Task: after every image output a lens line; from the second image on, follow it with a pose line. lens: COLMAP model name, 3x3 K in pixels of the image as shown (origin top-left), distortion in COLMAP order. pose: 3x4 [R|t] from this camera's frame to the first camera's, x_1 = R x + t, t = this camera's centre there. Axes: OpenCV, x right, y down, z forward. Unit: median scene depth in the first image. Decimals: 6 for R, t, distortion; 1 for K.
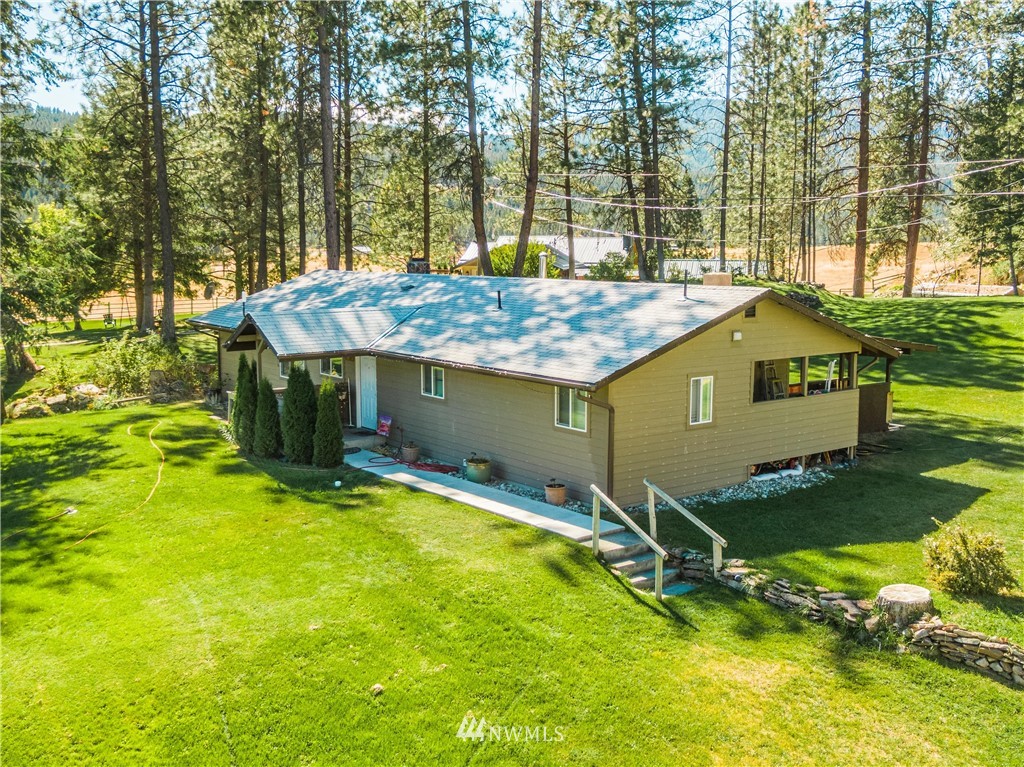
lens RADIAL K [[1123.5, 0, 511.8], [0, 1123.5, 383.3], [0, 0, 1]] dist [-0.050864, 0.000000]
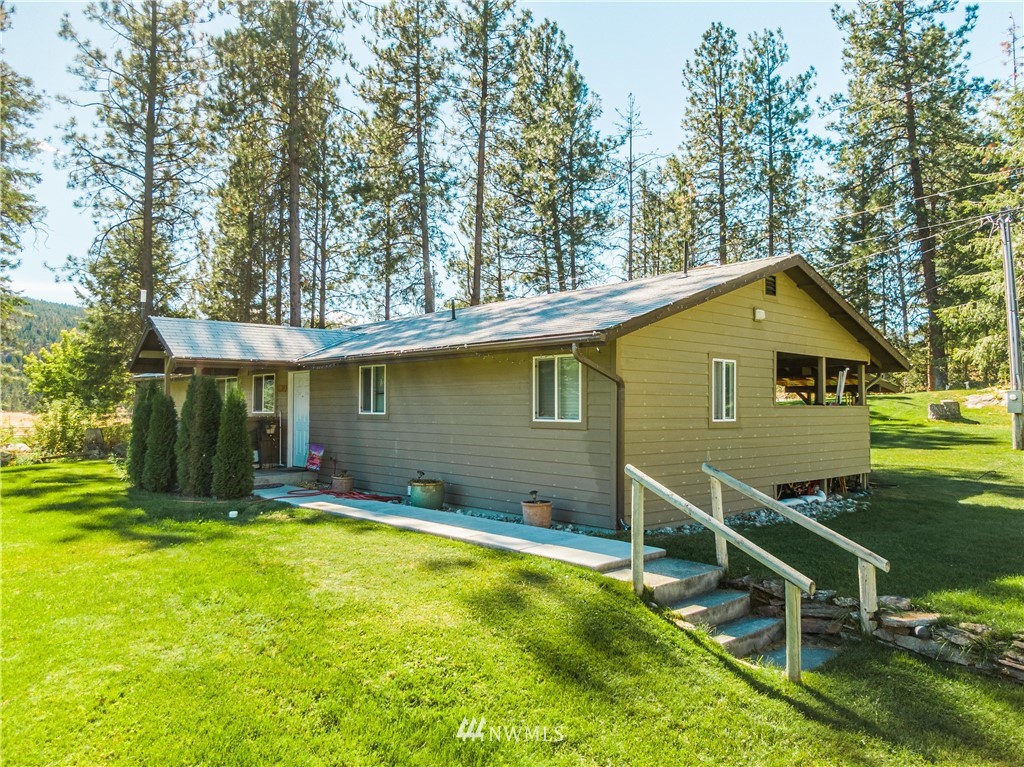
lens RADIAL K [[727.9, 0, 510.3], [0, 727.9, 382.1], [0, 0, 1]] dist [-0.001762, -0.001283]
pose [[0.996733, 0.005137, 0.080598, -0.016724], [0.008875, 0.984965, -0.172528, 0.110099], [-0.080273, 0.172680, 0.981702, 0.627653]]
